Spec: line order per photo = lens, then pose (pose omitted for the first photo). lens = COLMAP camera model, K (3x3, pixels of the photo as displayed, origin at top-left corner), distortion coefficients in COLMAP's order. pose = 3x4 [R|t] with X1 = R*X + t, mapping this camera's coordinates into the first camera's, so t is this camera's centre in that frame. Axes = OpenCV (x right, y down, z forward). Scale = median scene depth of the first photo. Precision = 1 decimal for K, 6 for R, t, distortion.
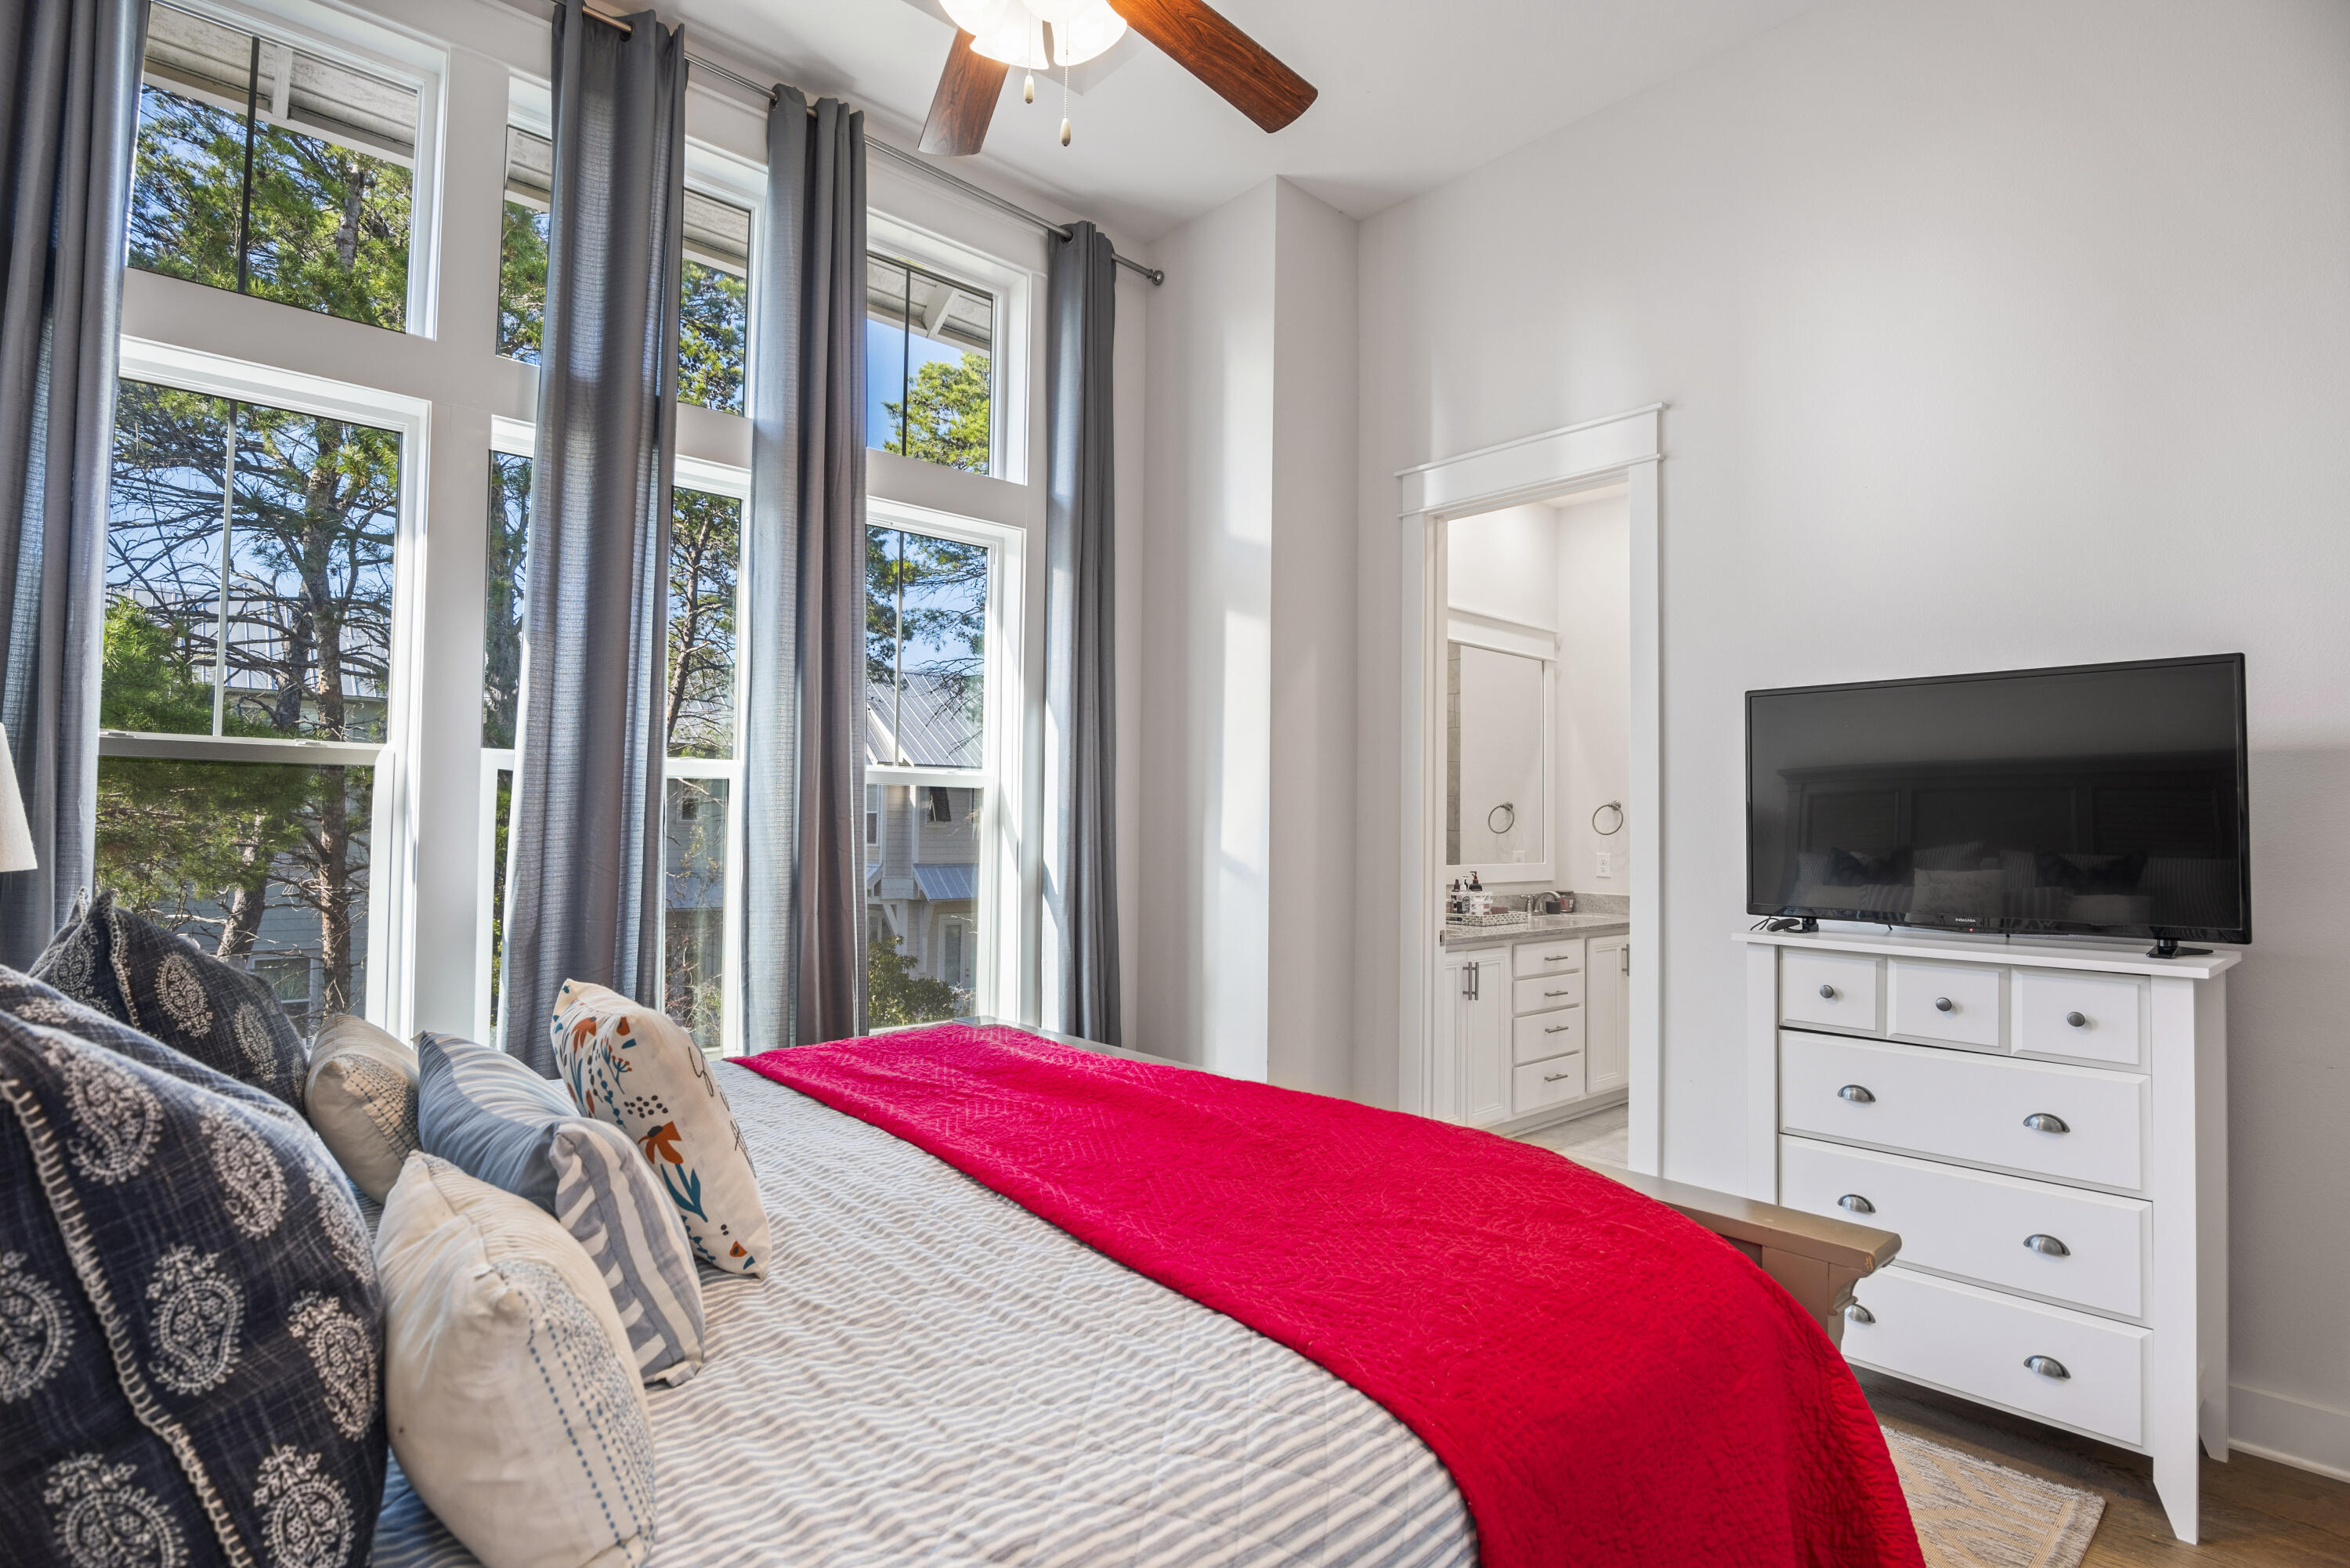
lens RADIAL K [[1169.7, 0, 1178.6], [0, 1169.7, 792.5], [0, 0, 1]] dist [-0.018772, -0.001213]
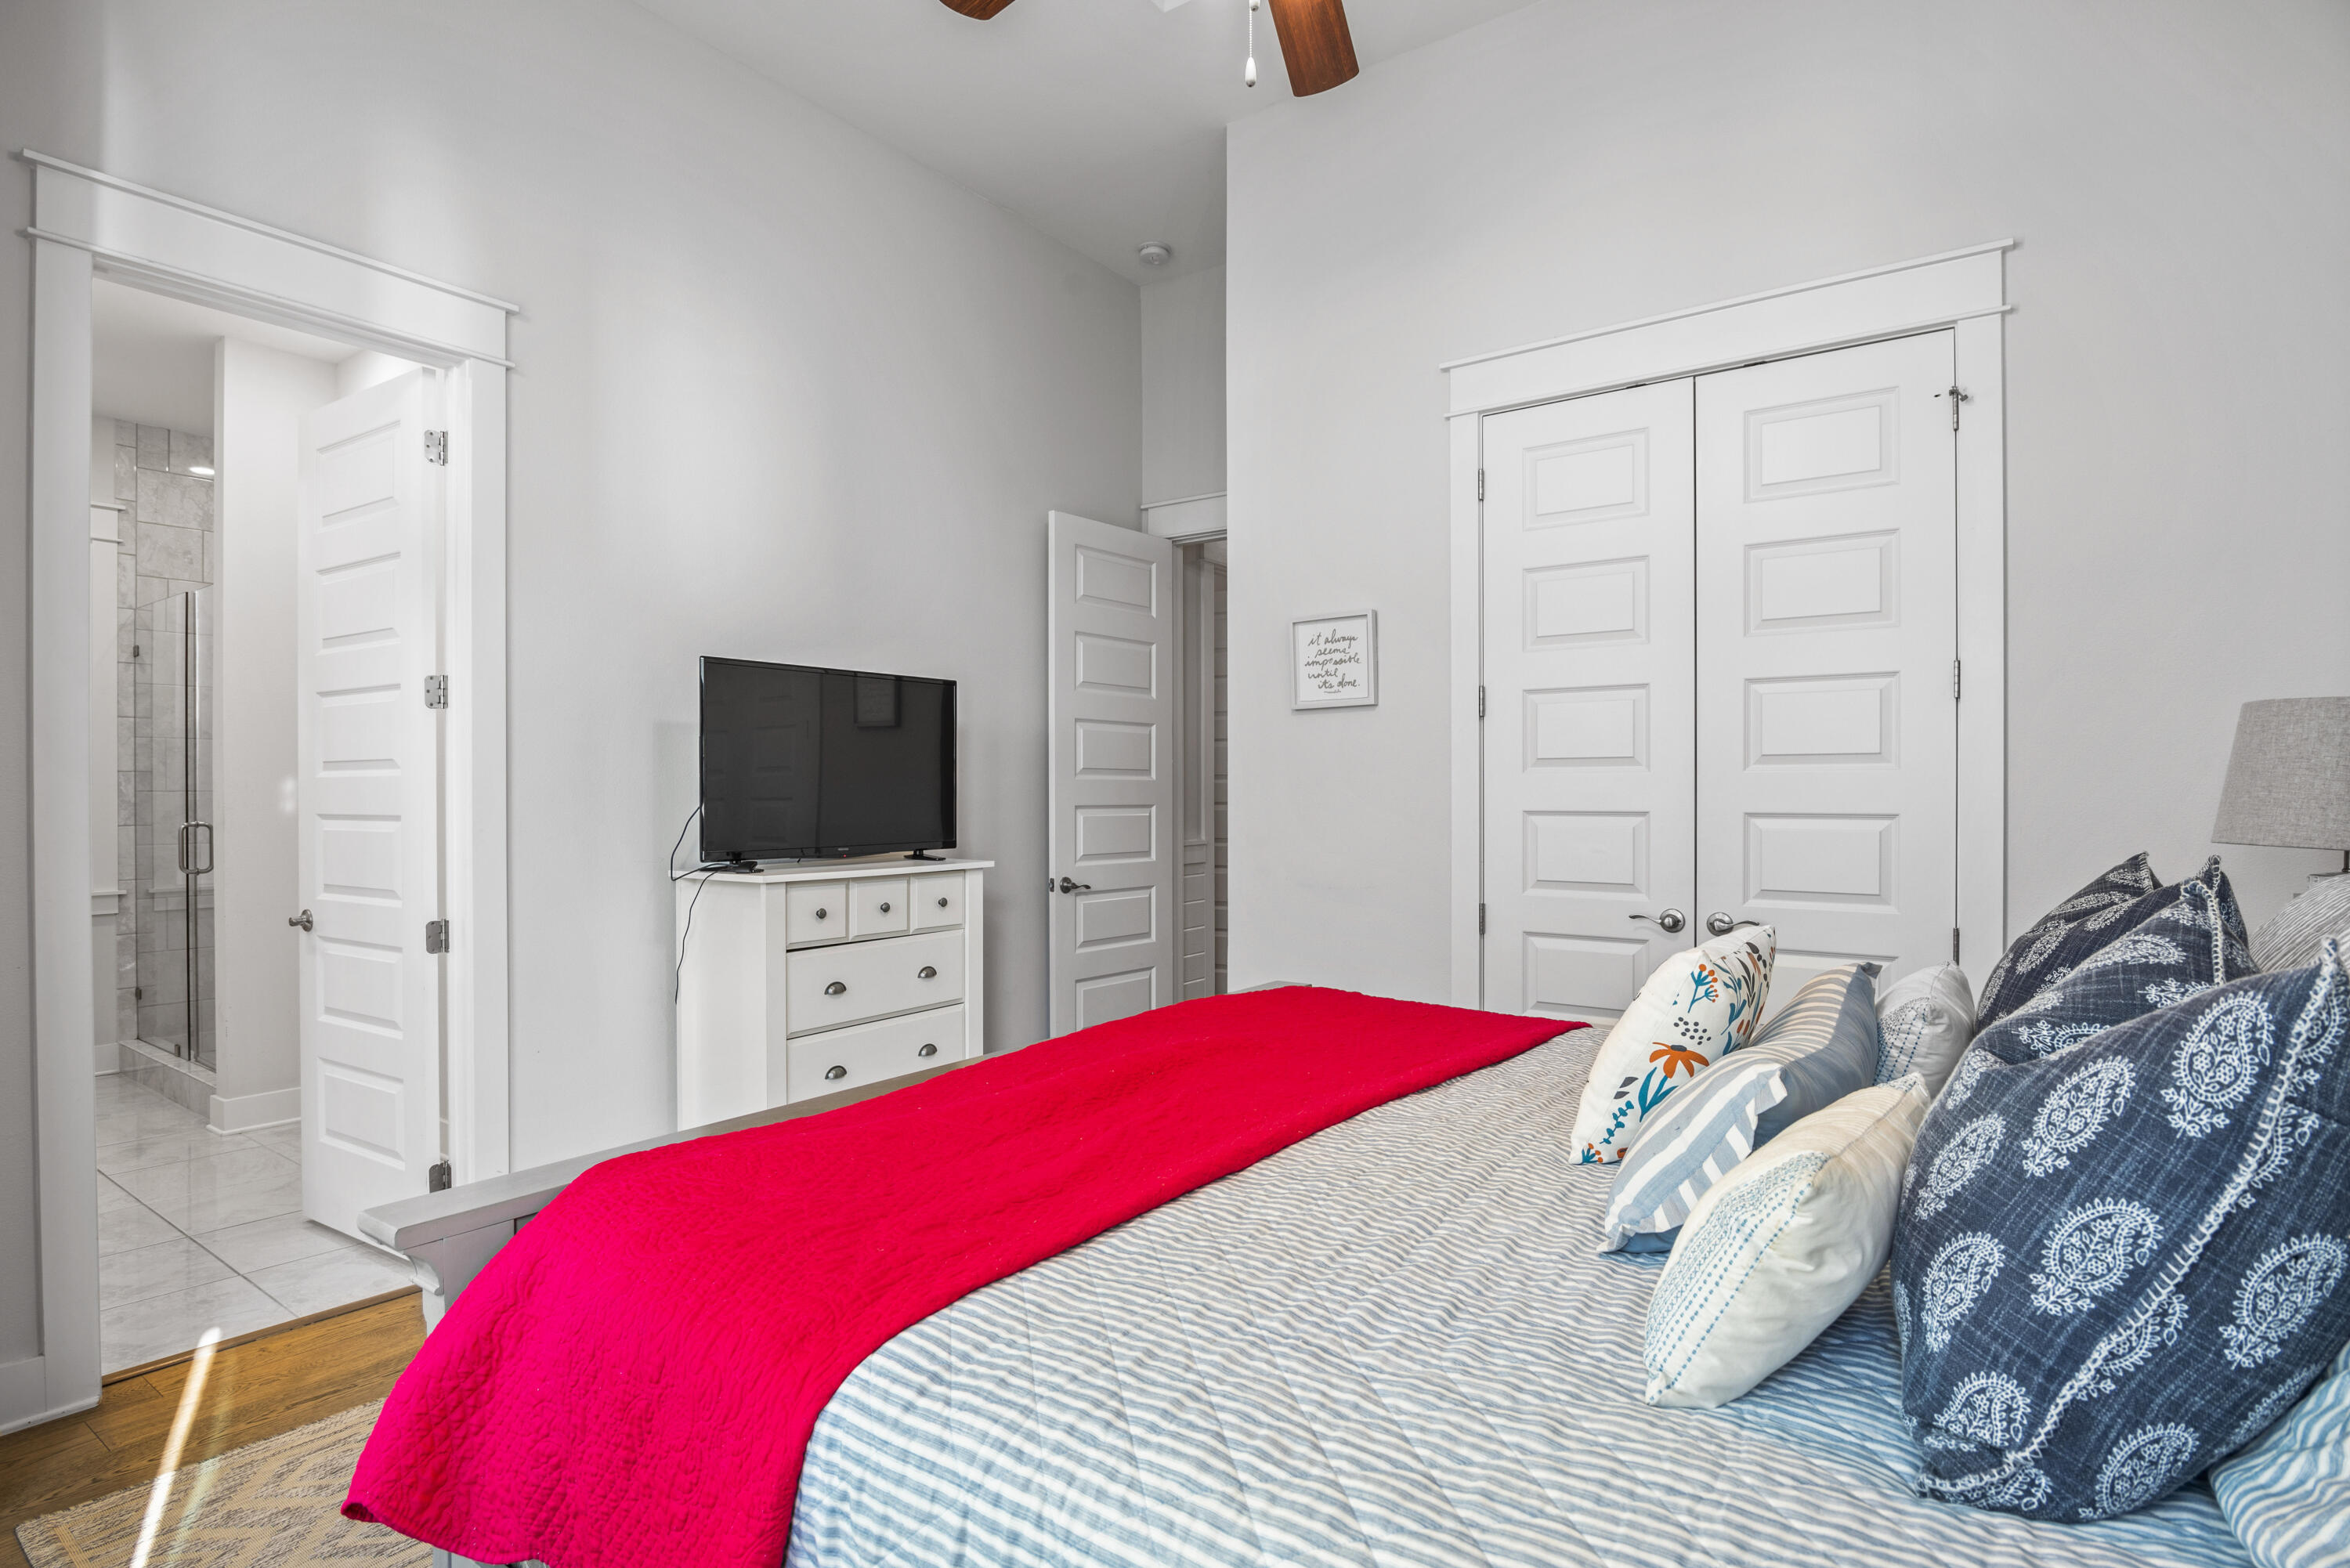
lens RADIAL K [[1169.7, 0, 1178.6], [0, 1169.7, 792.5], [0, 0, 1]] dist [-0.018772, -0.001213]
pose [[-0.209338, -0.015858, 0.977715, -0.746207], [-0.029798, 0.999508, 0.009832, 0.017786], [-0.977389, -0.027076, -0.209707, 0.888636]]
